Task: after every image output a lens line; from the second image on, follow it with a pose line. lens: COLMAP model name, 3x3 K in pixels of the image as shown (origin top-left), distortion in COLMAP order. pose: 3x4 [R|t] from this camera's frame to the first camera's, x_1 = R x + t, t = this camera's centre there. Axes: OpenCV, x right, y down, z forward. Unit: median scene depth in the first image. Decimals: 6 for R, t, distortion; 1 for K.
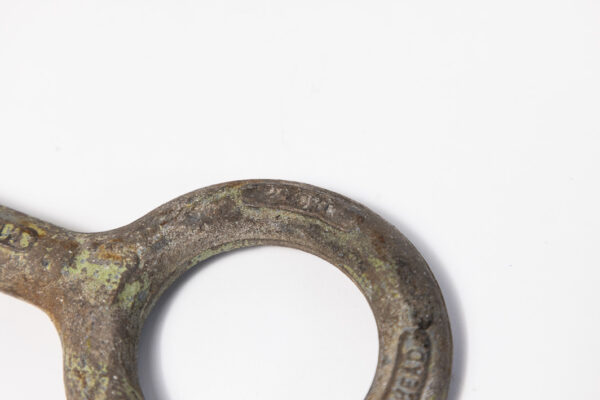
lens RADIAL K [[1500.6, 0, 300.0], [0, 1500.6, 200.0], [0, 0, 1]] dist [-0.076530, -0.794252]
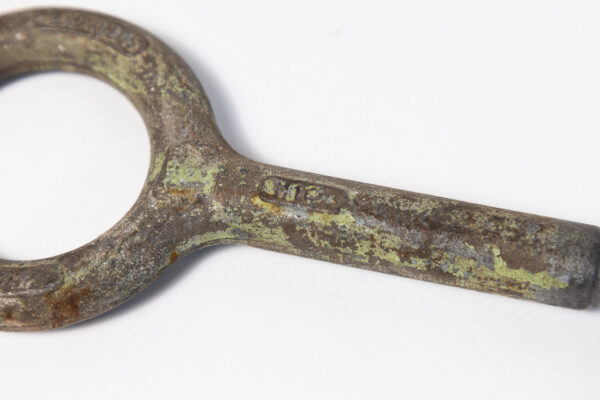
lens RADIAL K [[1500.6, 0, 300.0], [0, 1500.6, 200.0], [0, 0, 1]] dist [-0.076530, -0.794252]
pose [[-0.978889, 0.204391, 0.000417, -0.205280], [-0.102761, -0.493916, 0.863416, -0.843559], [0.176680, 0.845145, 0.504493, 0.521014]]
